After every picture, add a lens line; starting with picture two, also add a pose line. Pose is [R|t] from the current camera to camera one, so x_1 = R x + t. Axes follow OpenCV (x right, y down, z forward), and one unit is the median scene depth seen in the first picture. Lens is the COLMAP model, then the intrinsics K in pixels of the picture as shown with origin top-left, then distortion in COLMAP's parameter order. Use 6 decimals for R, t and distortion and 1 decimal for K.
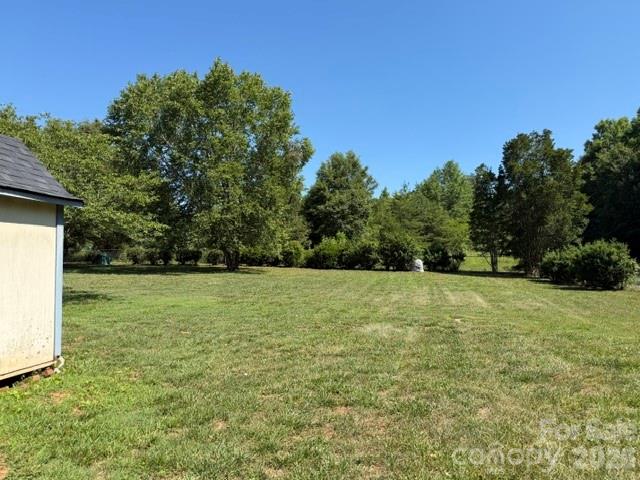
lens RADIAL K [[457.7, 0, 324.4], [0, 457.7, 234.5], [0, 0, 1]] dist [0.003576, 0.000793]
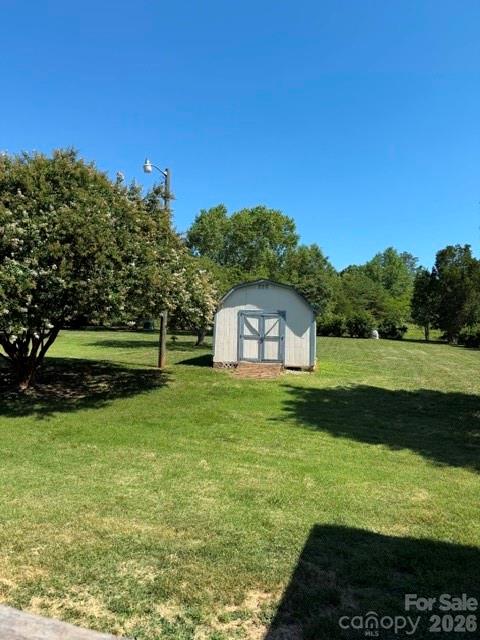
lens RADIAL K [[457.7, 0, 234.5], [0, 457.7, 325.9], [0, 0, 1]] dist [0.003576, 0.000793]
pose [[0.999352, 0.019047, -0.030546, -0.194034], [-0.017261, 0.998185, 0.057692, -0.036257], [0.031589, -0.057127, 0.997867, -0.466683]]
